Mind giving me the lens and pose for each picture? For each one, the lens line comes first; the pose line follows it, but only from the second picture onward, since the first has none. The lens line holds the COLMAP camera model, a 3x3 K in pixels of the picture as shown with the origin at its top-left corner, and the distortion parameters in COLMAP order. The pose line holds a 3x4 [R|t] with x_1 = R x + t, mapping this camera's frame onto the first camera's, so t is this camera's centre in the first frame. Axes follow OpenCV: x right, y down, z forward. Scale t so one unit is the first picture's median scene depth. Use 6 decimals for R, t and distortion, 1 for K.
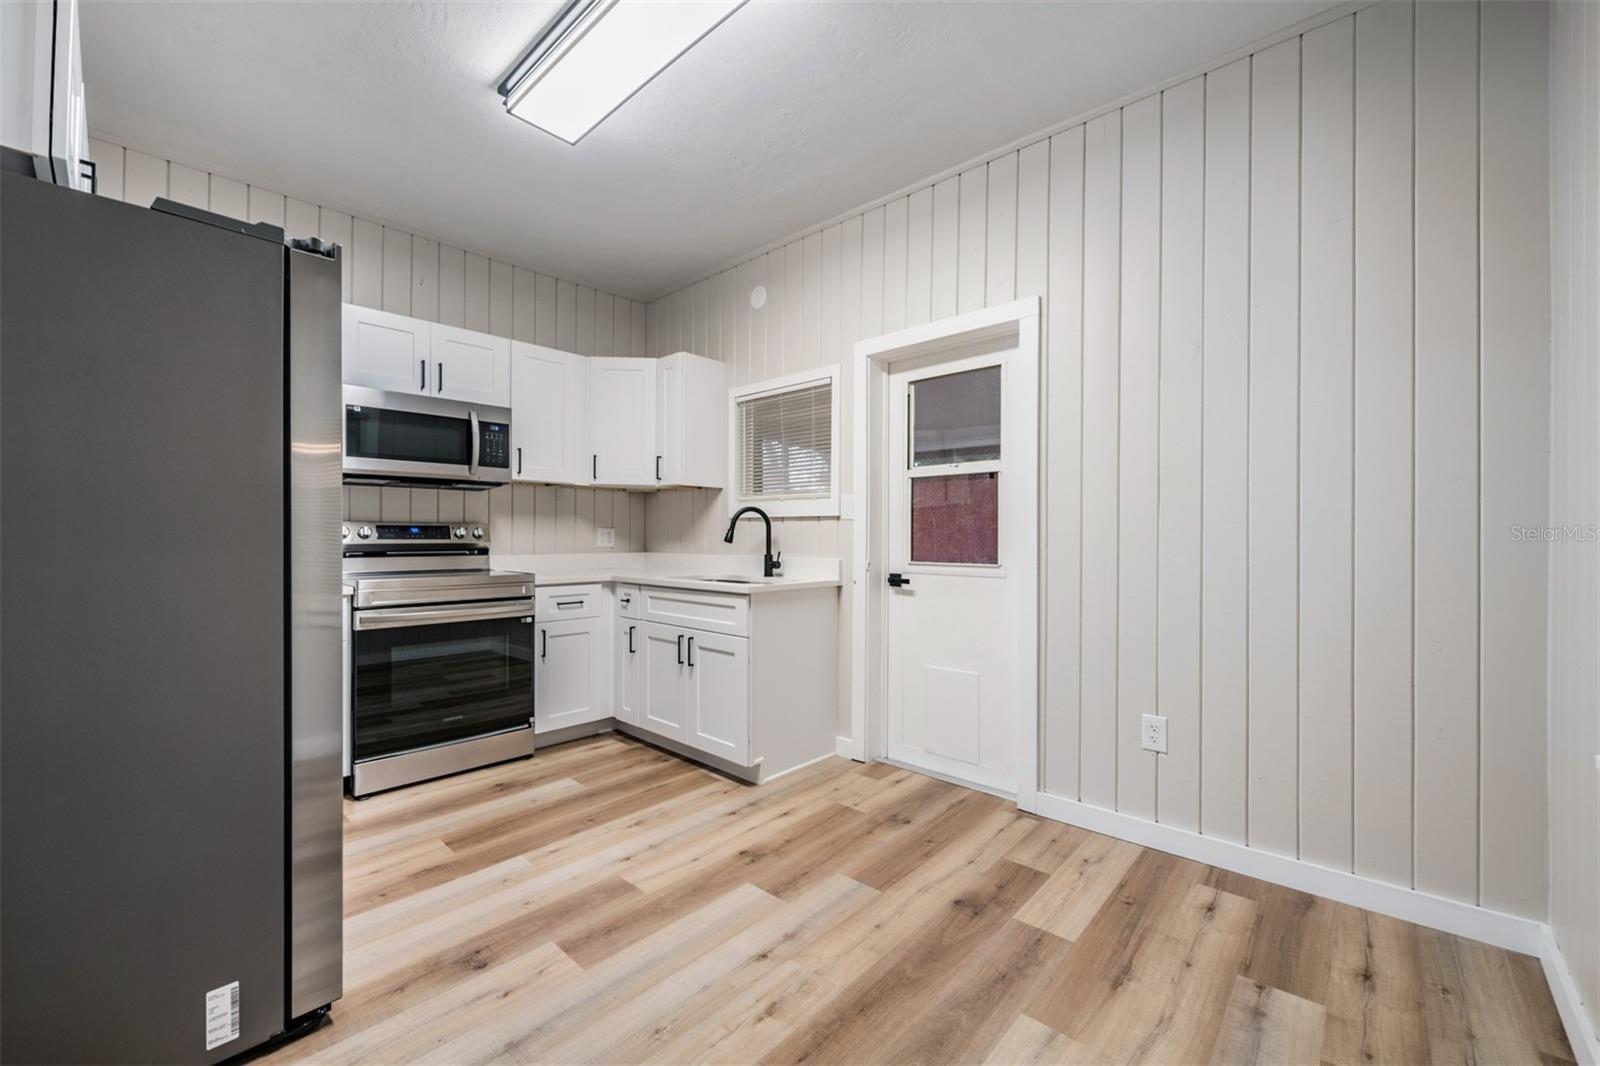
lens RADIAL K [[640.9, 0, 811.9], [0, 640.9, 533.2], [0, 0, 1]] dist [-0.013260, -0.000124]
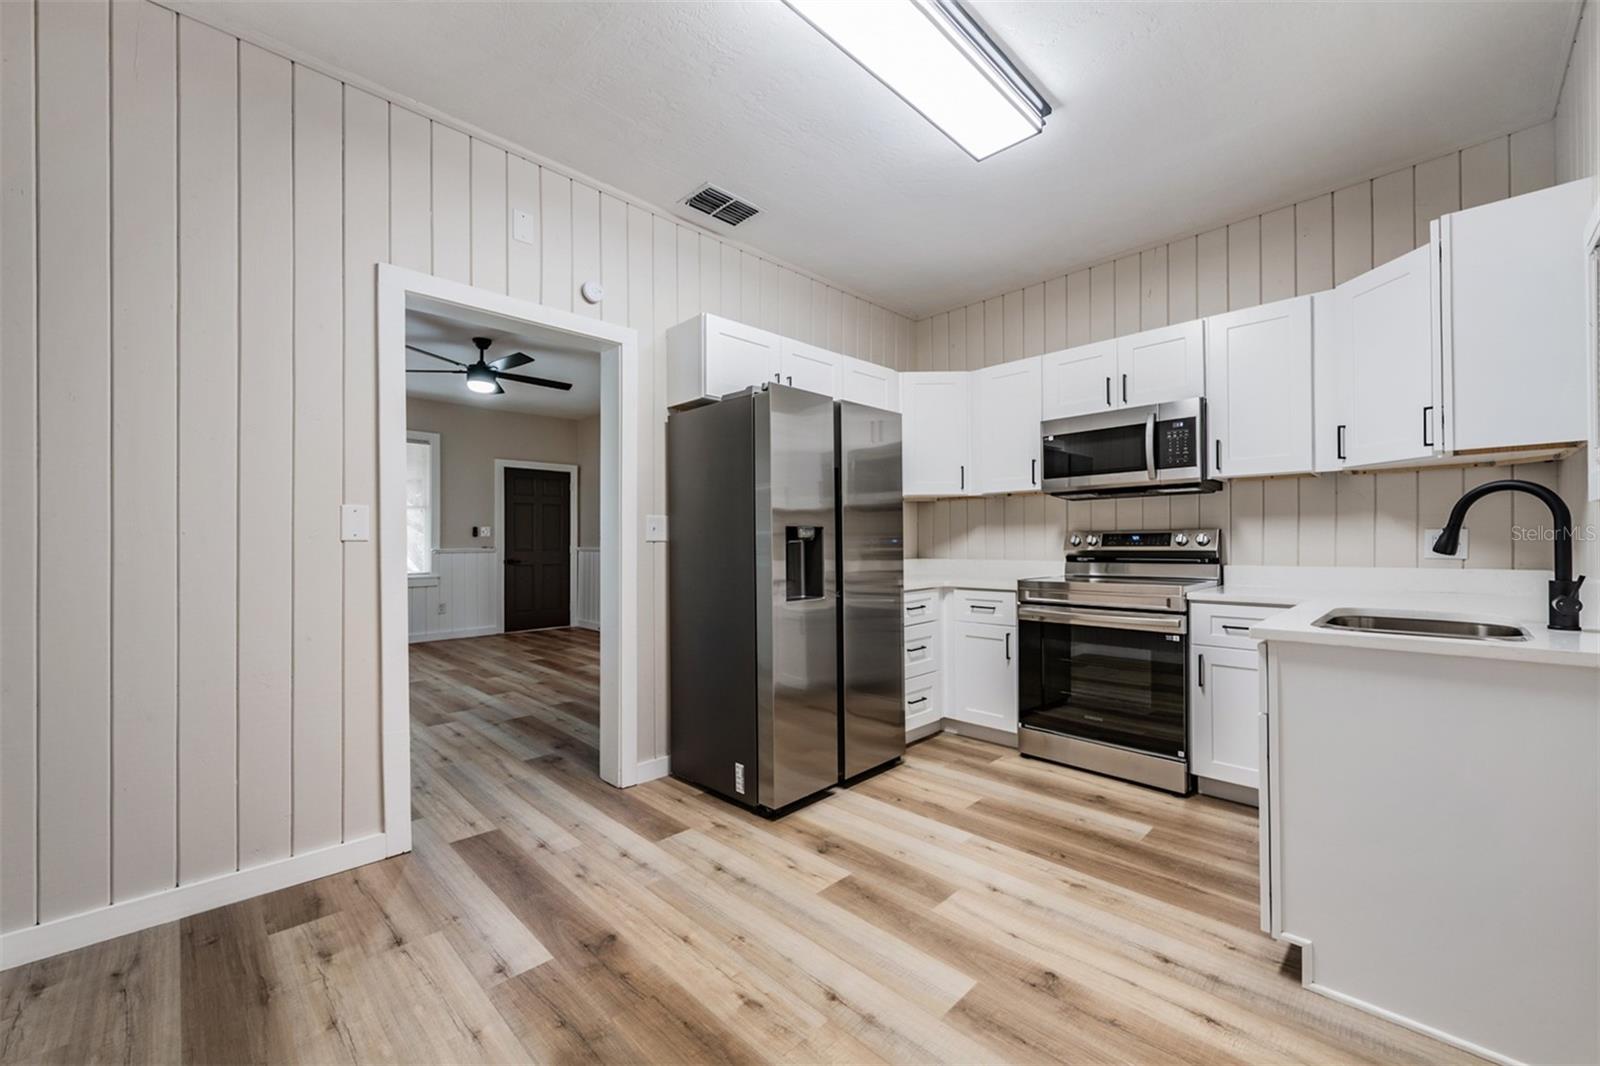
lens RADIAL K [[624.4, 0, 802.2], [0, 624.4, 540.7], [0, 0, 1]] dist [0.001215, 0.000006]
pose [[-0.060263, -0.007105, -0.998157, 0.436367], [0.011664, 0.999901, -0.007821, 0.001871], [0.998114, -0.012114, -0.060174, 0.527536]]
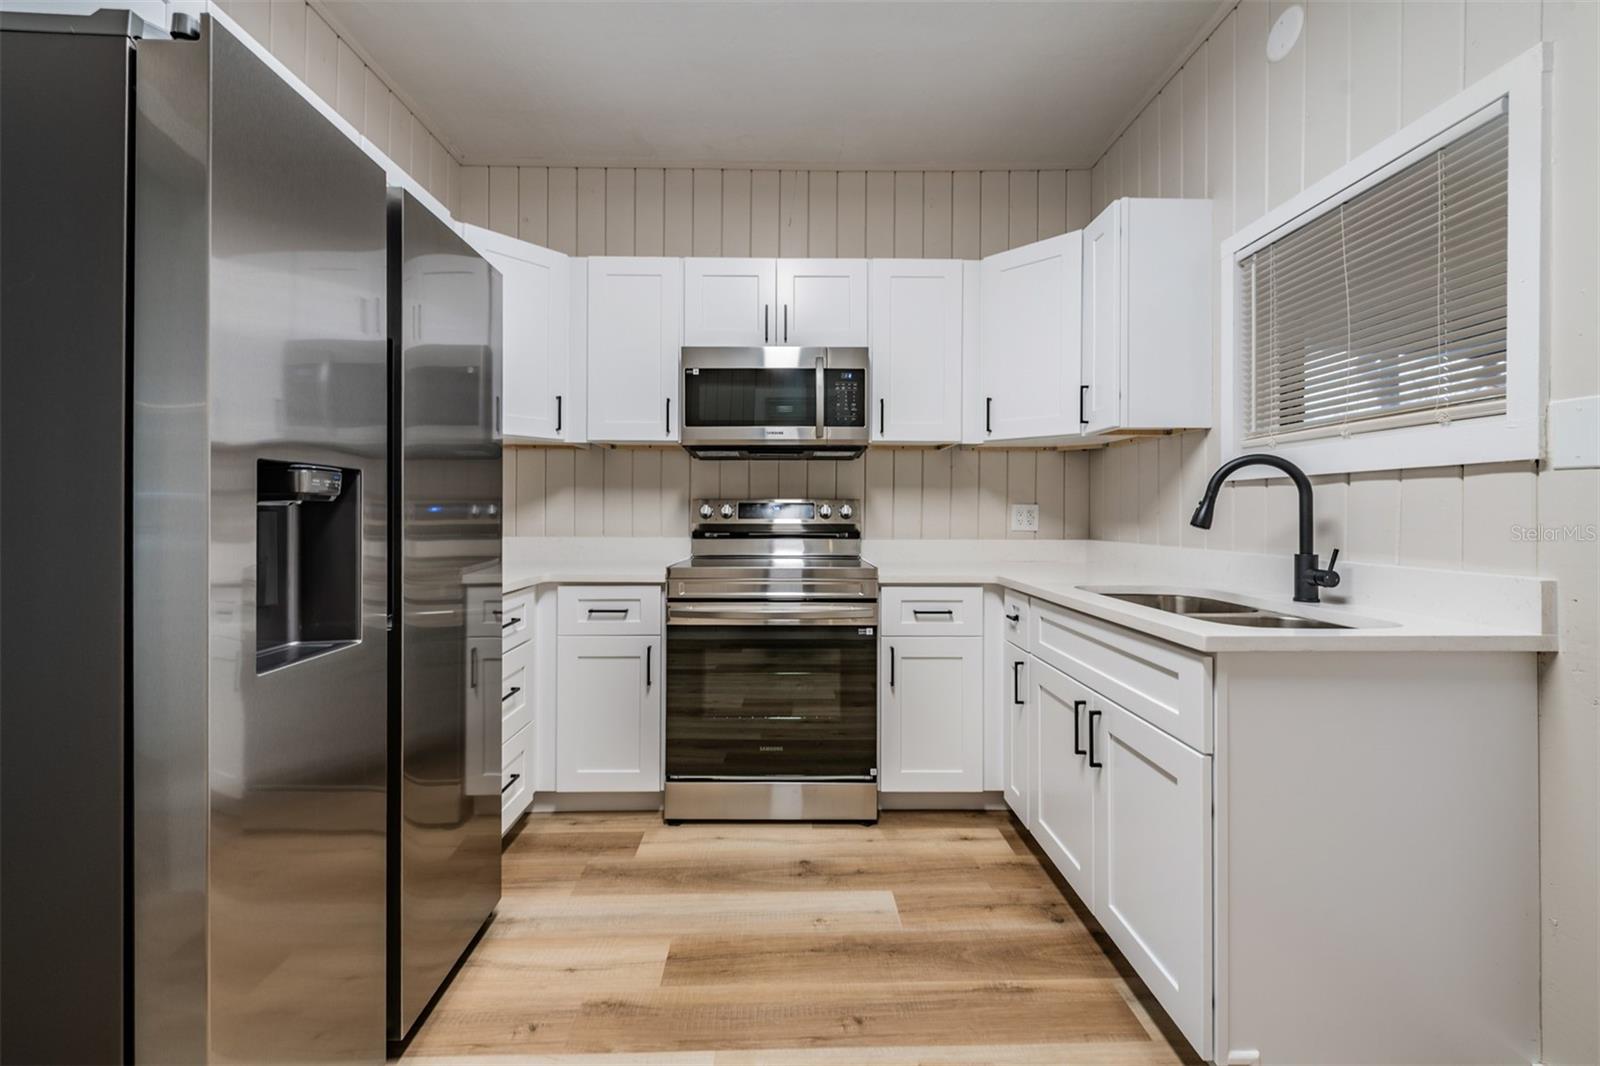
lens RADIAL K [[626.9, 0, 790.1], [0, 626.9, 512.8], [0, 0, 1]] dist [0.009436, -0.004792]
pose [[0.676272, -0.003624, -0.736643, 0.017199], [0.003271, 0.999993, -0.001917, 0.002678], [0.736645, -0.001113, 0.676279, 0.446073]]
